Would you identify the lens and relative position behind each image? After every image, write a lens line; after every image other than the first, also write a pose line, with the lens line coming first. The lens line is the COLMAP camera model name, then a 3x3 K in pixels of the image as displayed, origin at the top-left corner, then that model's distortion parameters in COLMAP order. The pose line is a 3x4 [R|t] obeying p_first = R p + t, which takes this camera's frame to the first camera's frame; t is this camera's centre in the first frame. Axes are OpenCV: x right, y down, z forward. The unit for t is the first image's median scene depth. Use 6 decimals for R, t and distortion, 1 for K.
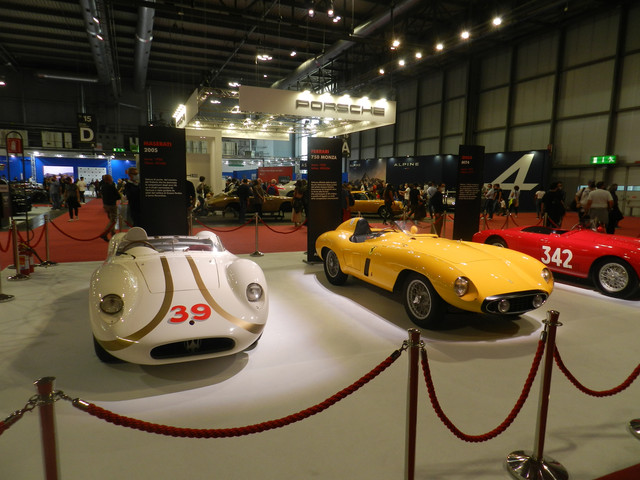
lens RADIAL K [[431.4, 0, 320.0], [0, 431.4, 240.0], [0, 0, 1]] dist [0.006208, -0.001214]
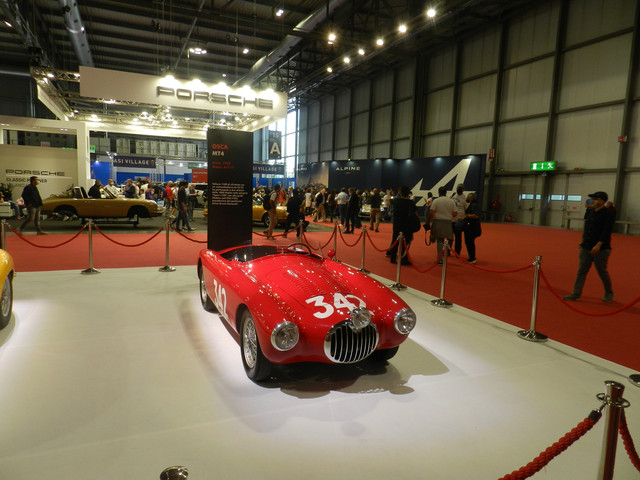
lens RADIAL K [[431.4, 0, 320.0], [0, 431.4, 240.0], [0, 0, 1]] dist [0.006208, -0.001214]
pose [[0.999791, 0.016398, 0.012176, 0.159136], [-0.016222, 0.999764, -0.014428, -0.009003], [-0.012409, 0.014227, 0.999822, 0.090890]]
